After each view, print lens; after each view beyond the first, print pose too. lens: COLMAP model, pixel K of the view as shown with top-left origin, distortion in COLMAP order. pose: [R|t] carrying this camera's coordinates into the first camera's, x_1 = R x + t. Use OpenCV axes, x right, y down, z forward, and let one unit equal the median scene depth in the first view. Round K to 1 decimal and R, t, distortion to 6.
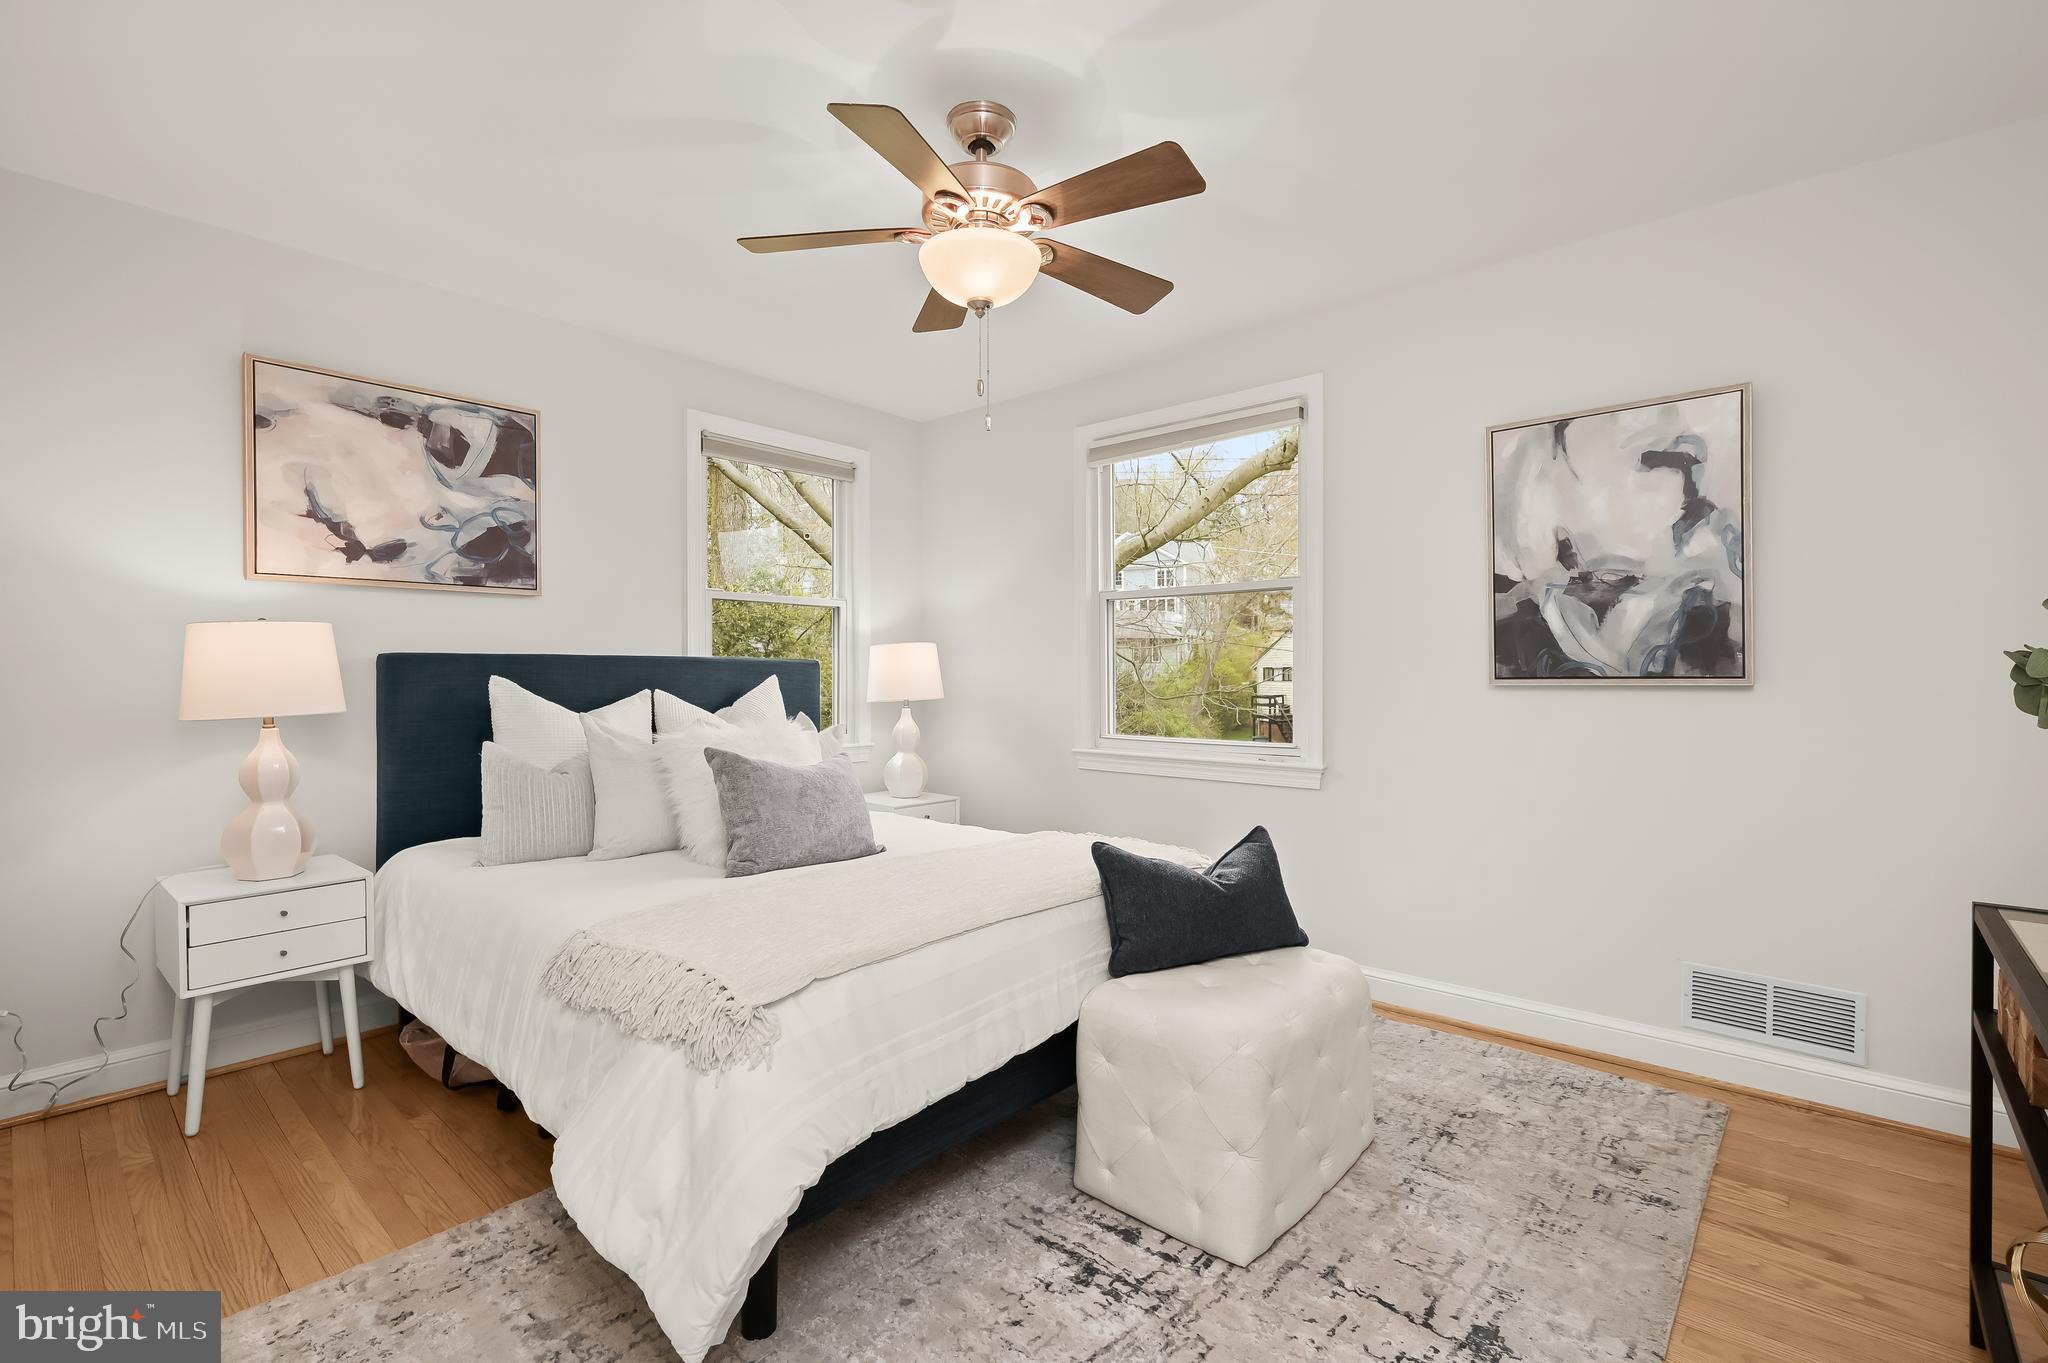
lens RADIAL K [[936.8, 0, 1019.2], [0, 936.8, 675.0], [0, 0, 1]] dist [-0.002248, -0.000309]
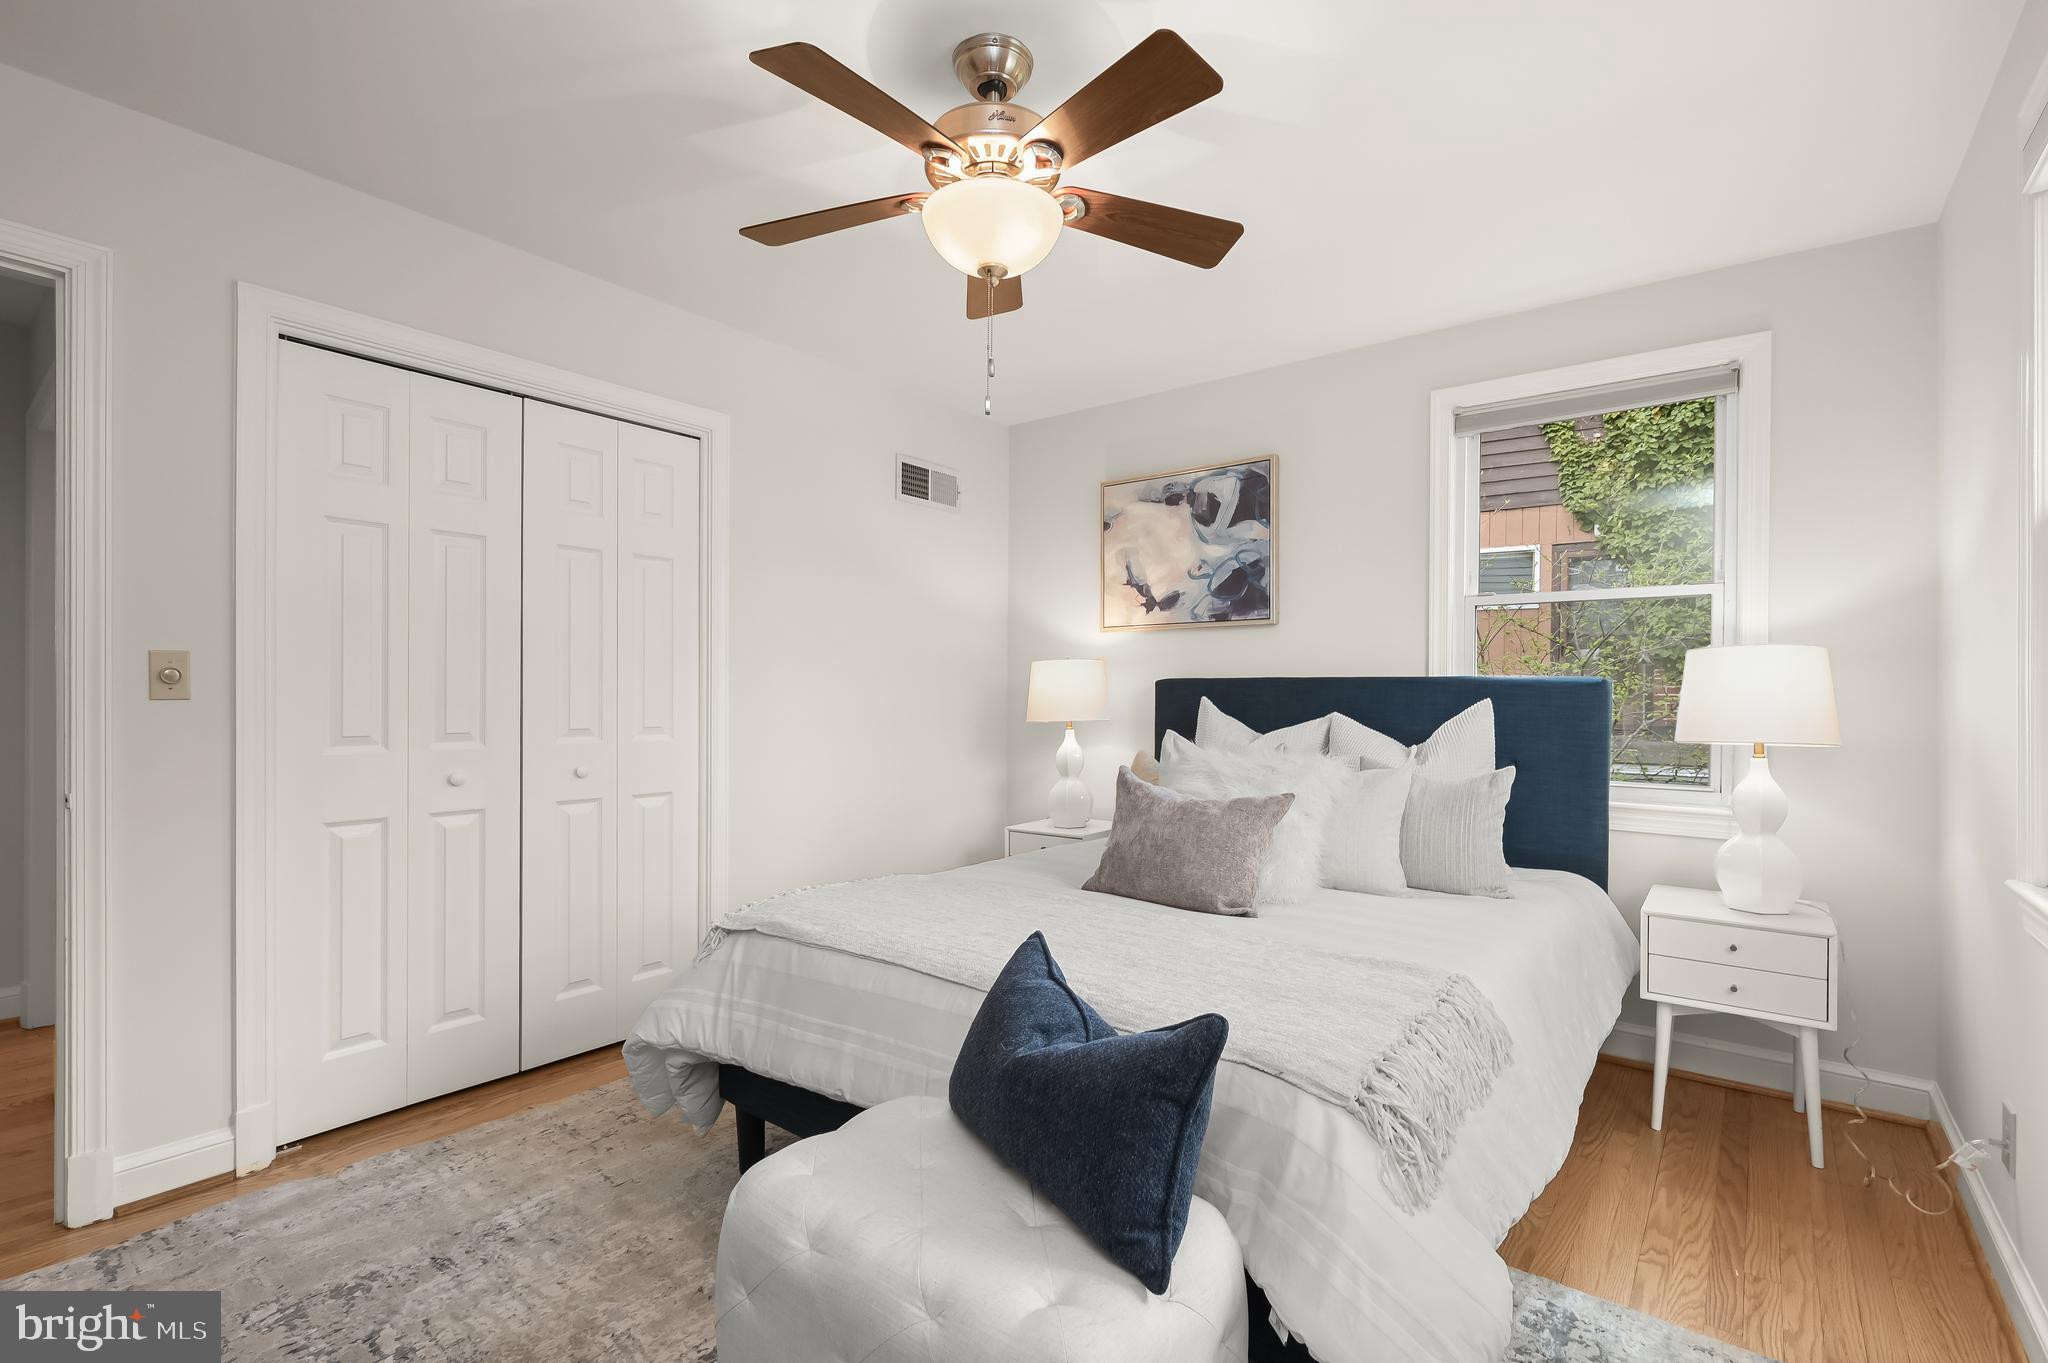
lens RADIAL K [[936.8, 0, 1018.3], [0, 936.8, 691.4], [0, 0, 1]] dist [-0.002248, -0.000309]
pose [[0.038706, -0.005477, -0.999236, 0.597230], [-0.013707, 0.999888, -0.006011, 0.004274], [0.999157, 0.013929, 0.038626, 0.707374]]
